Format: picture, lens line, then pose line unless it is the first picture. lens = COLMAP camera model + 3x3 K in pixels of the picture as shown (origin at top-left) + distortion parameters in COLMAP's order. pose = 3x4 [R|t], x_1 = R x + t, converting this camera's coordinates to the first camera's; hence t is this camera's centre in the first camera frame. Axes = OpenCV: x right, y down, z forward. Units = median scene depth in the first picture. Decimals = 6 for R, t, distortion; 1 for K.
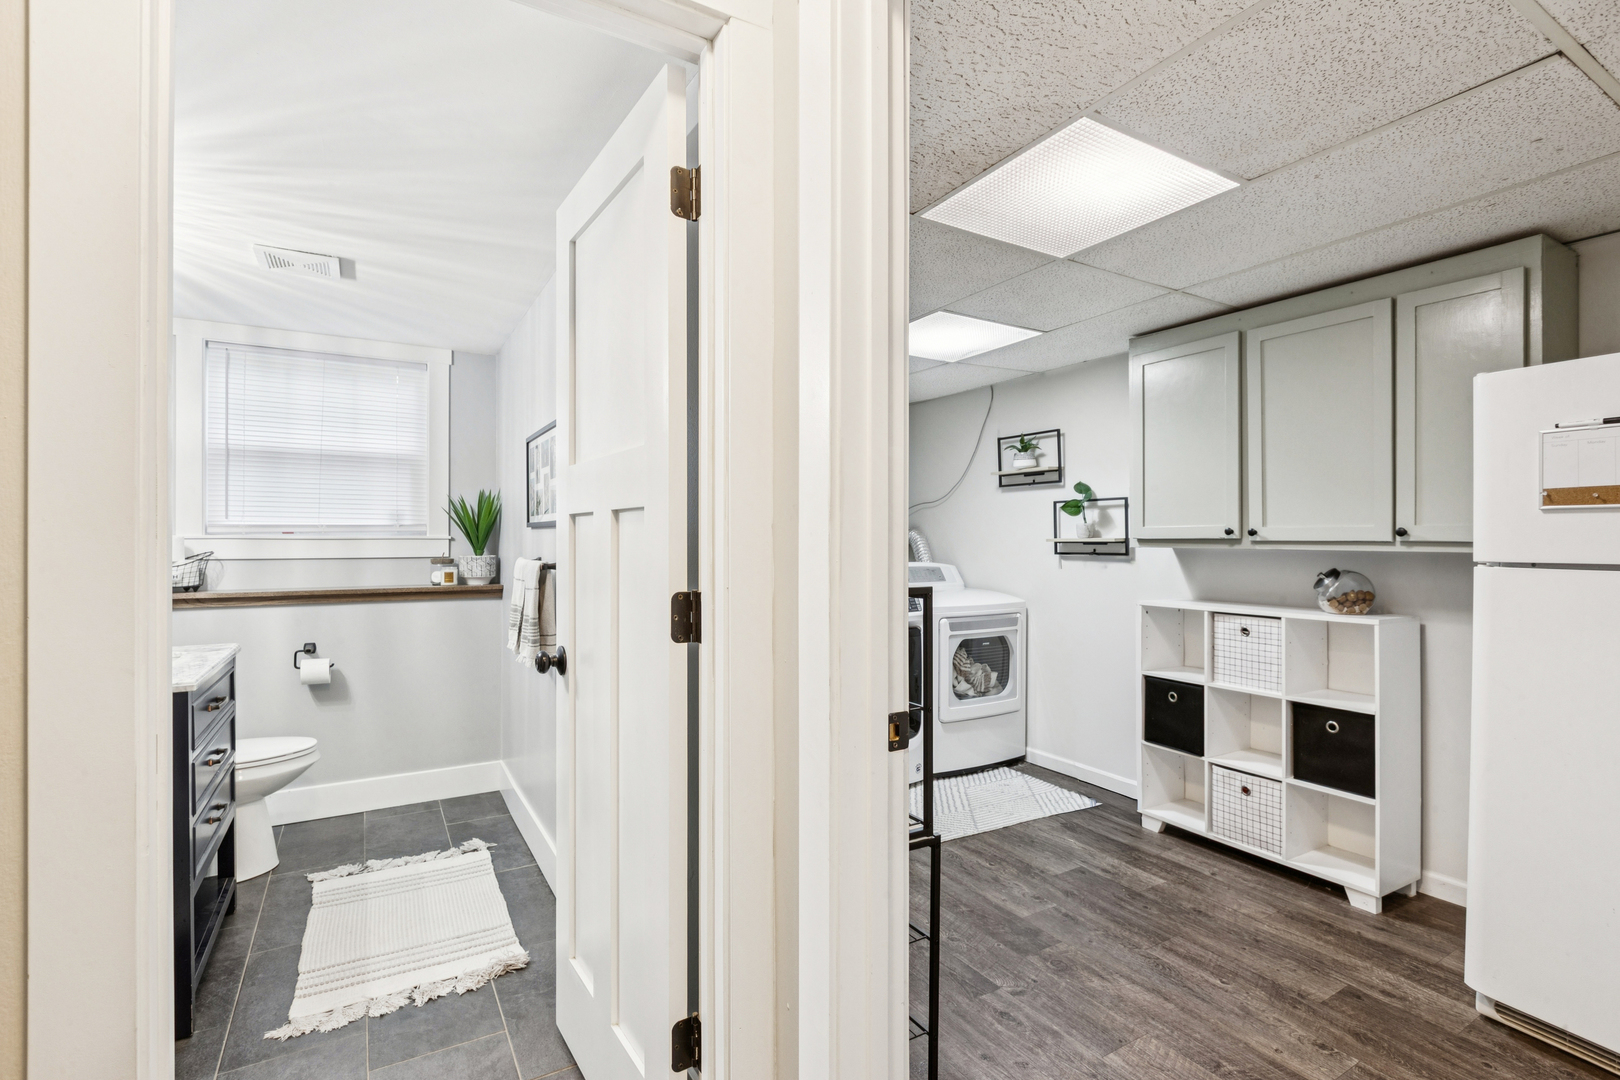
lens RADIAL K [[765.6, 0, 813.3], [0, 765.6, 542.6], [0, 0, 1]] dist [0.002178, -0.000637]
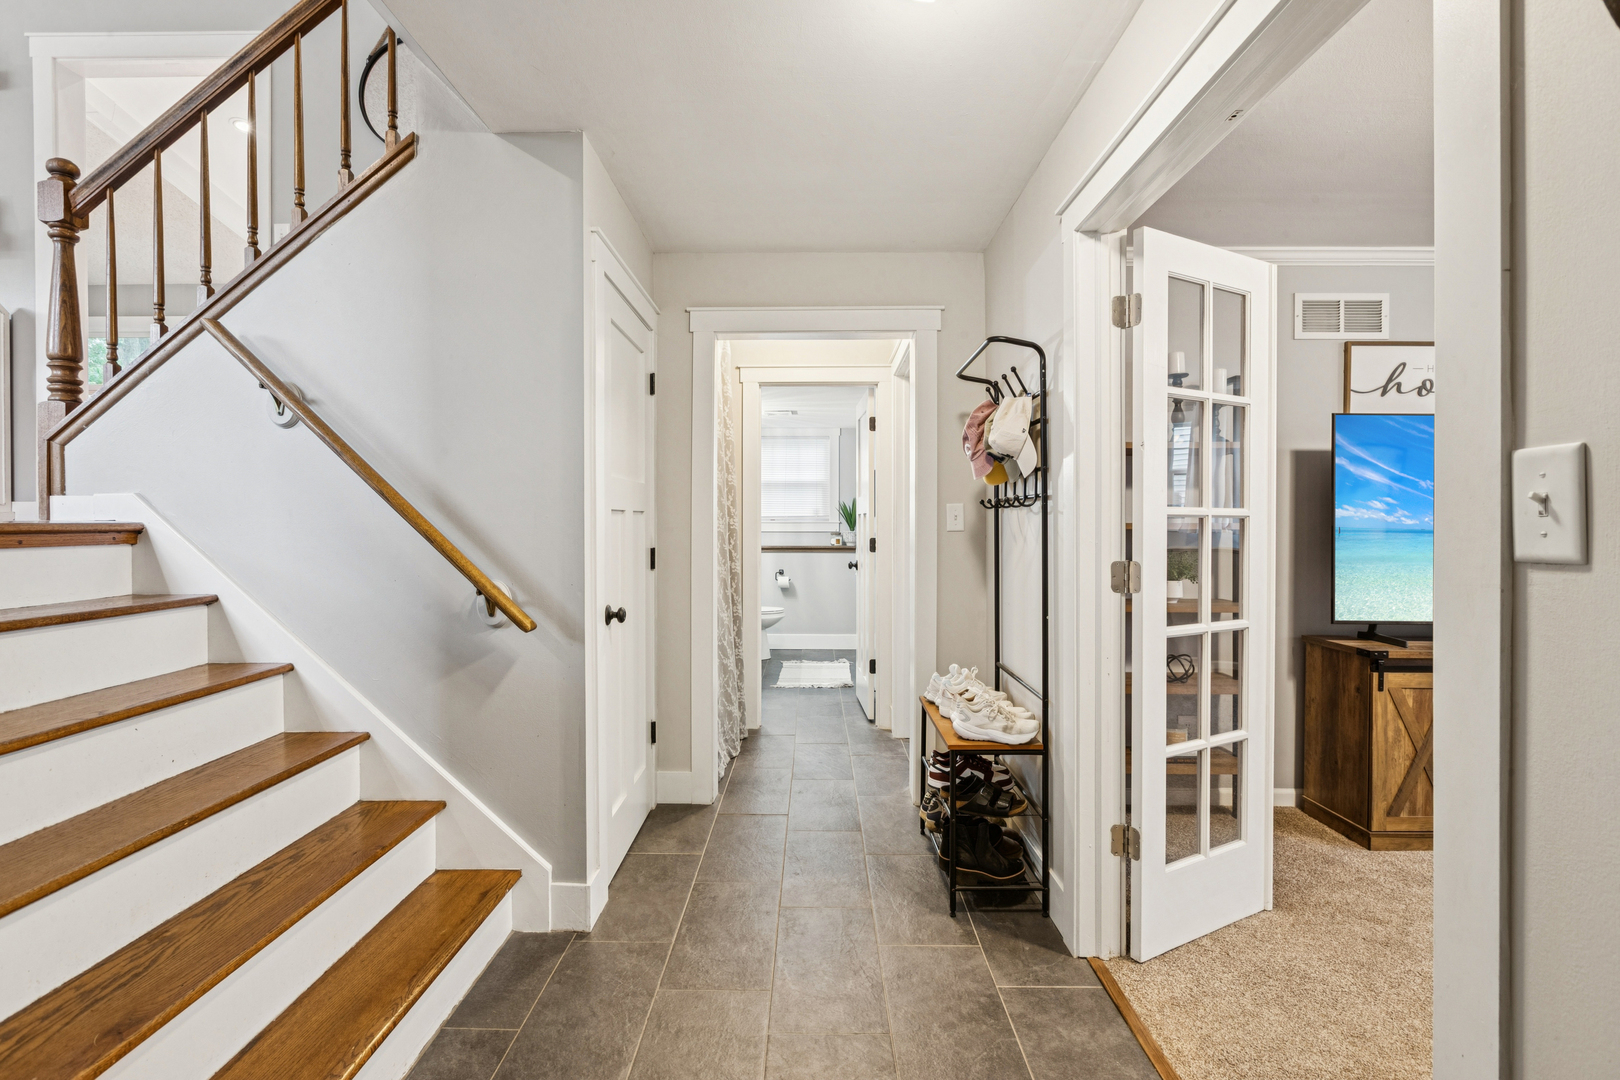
lens RADIAL K [[765.6, 0, 809.2], [0, 765.6, 534.7], [0, 0, 1]] dist [0.002178, -0.000637]
pose [[0.858081, 0.004366, -0.513496, 0.236424], [0.002257, 0.999922, 0.012274, 0.001090], [0.513510, -0.011691, 0.858004, -0.369025]]
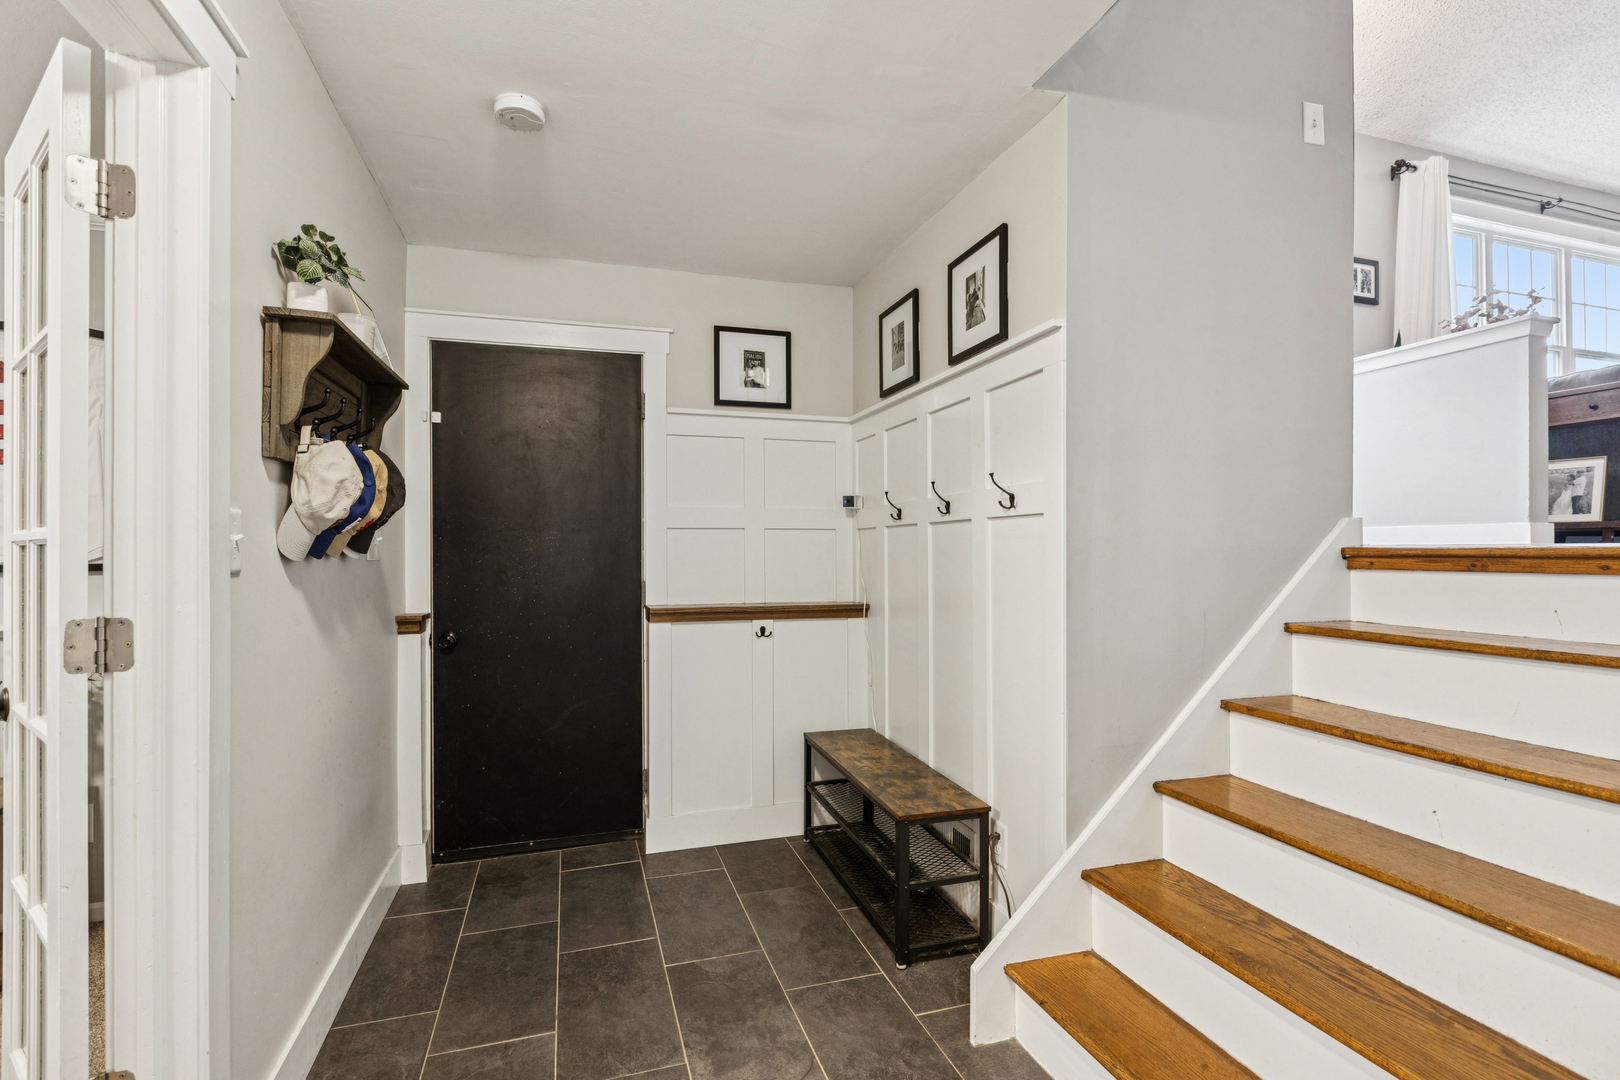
lens RADIAL K [[765.6, 0, 813.1], [0, 765.6, 543.7], [0, 0, 1]] dist [0.002178, -0.000637]
pose [[-0.975553, 0.002212, 0.219755, -0.433772], [0.000711, 0.999976, -0.006909, -0.000800], [-0.219765, -0.006584, -0.975531, 0.959962]]
